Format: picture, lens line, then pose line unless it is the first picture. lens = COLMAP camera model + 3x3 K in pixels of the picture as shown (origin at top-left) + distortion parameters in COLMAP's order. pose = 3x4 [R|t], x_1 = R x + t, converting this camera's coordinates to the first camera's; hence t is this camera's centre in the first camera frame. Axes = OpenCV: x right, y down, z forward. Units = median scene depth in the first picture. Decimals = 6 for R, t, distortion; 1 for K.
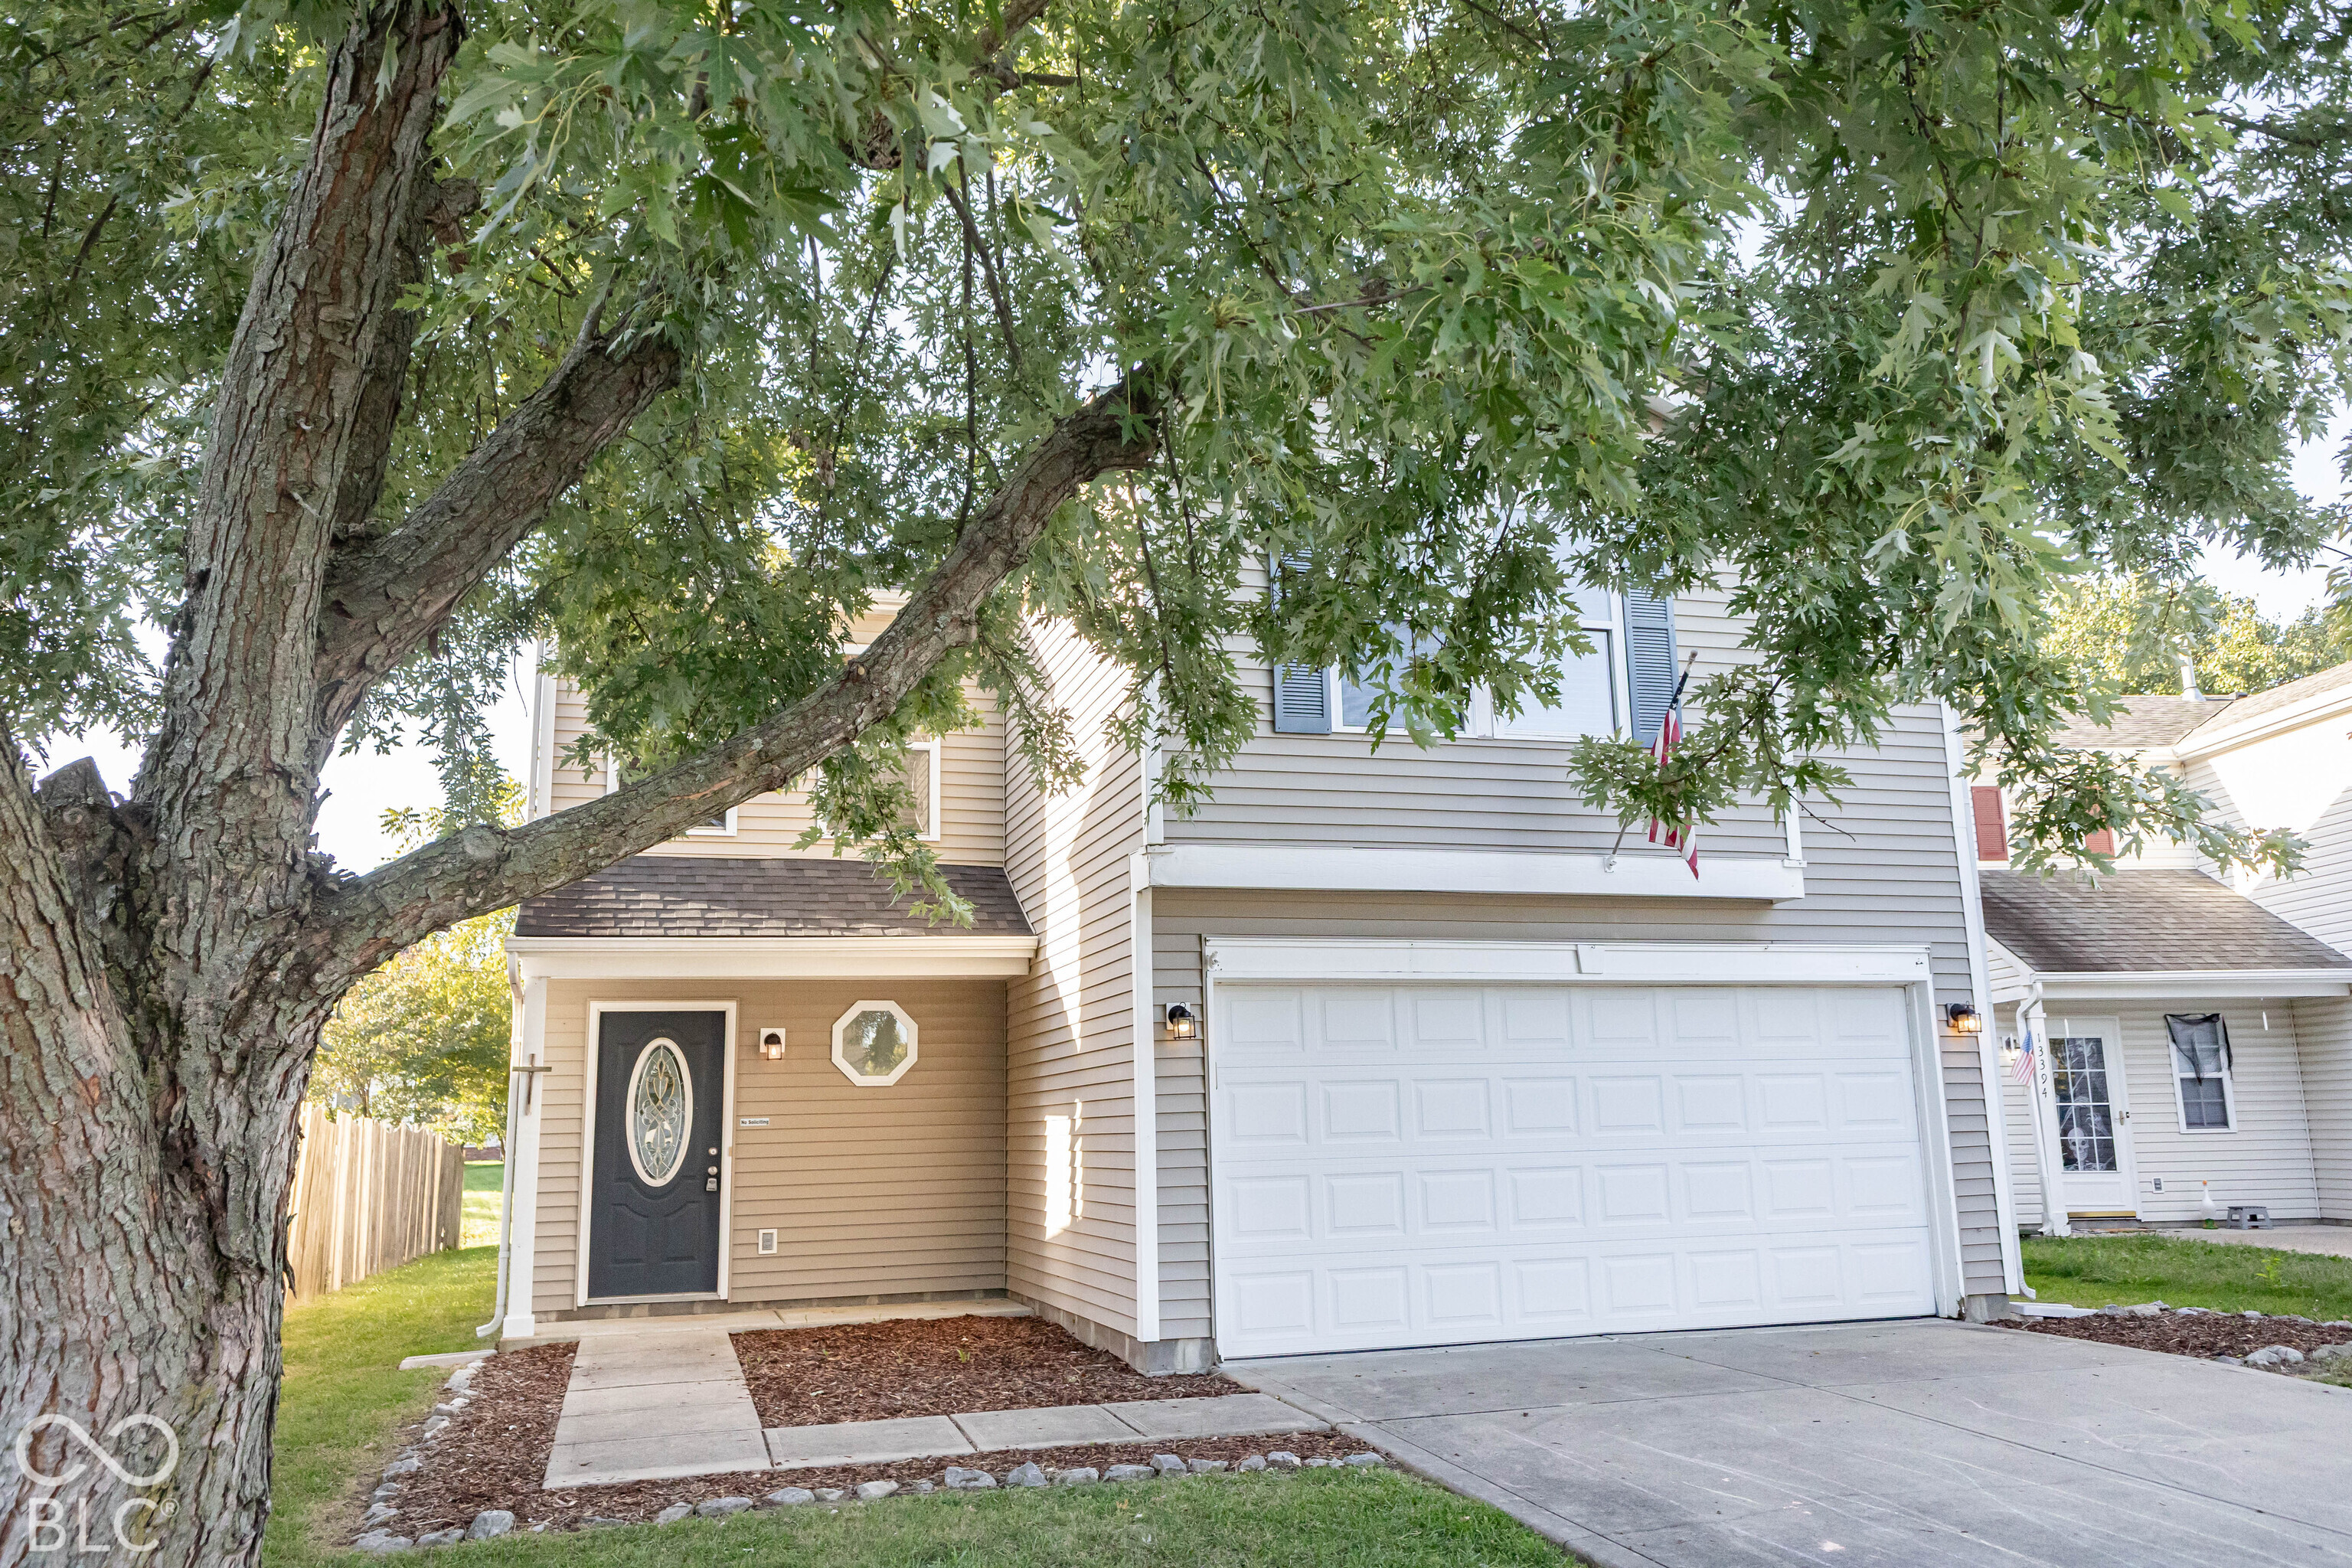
lens RADIAL K [[1772.1, 0, 1176.0], [0, 1772.1, 784.0], [0, 0, 1]] dist [0.057942, 0.000720]
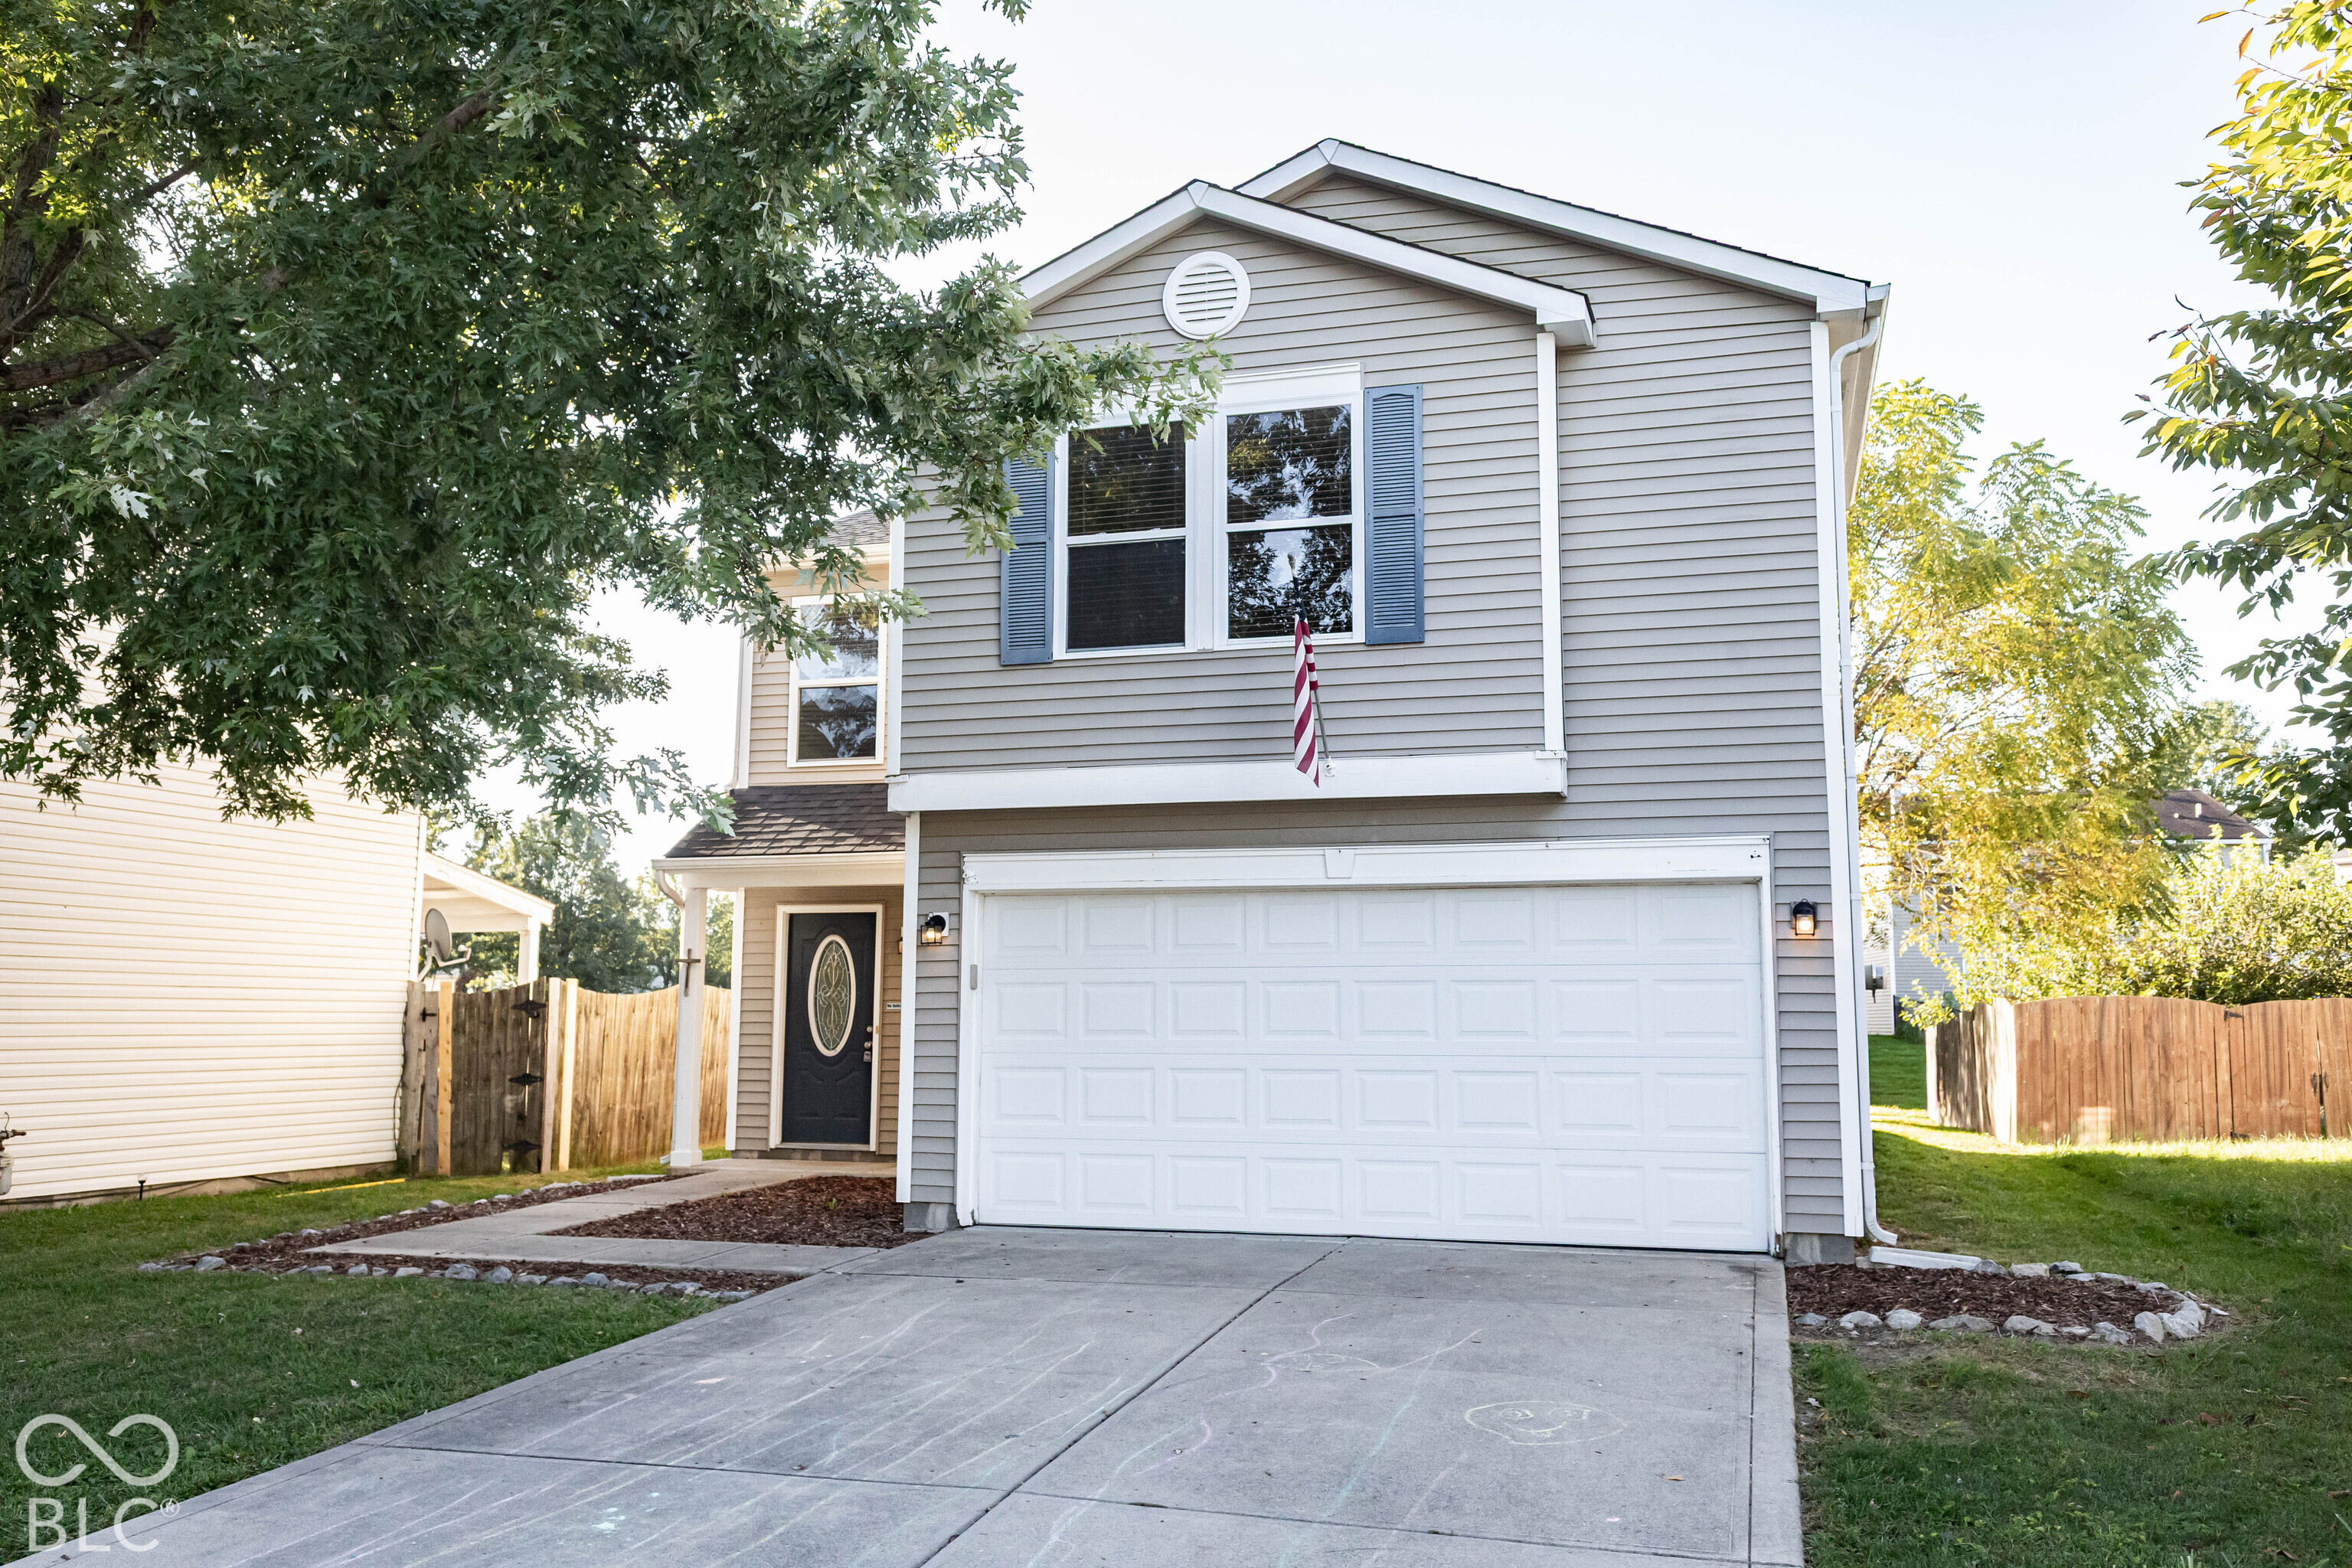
lens RADIAL K [[1920.1, 0, 1176.0], [0, 1920.1, 784.0], [0, 0, 1]] dist [0.070324, -0.000591]
pose [[0.829796, -0.041287, -0.556538, 0.732022], [0.084162, 0.995112, 0.051662, -0.007875], [0.551685, -0.089709, 0.829214, 0.068431]]
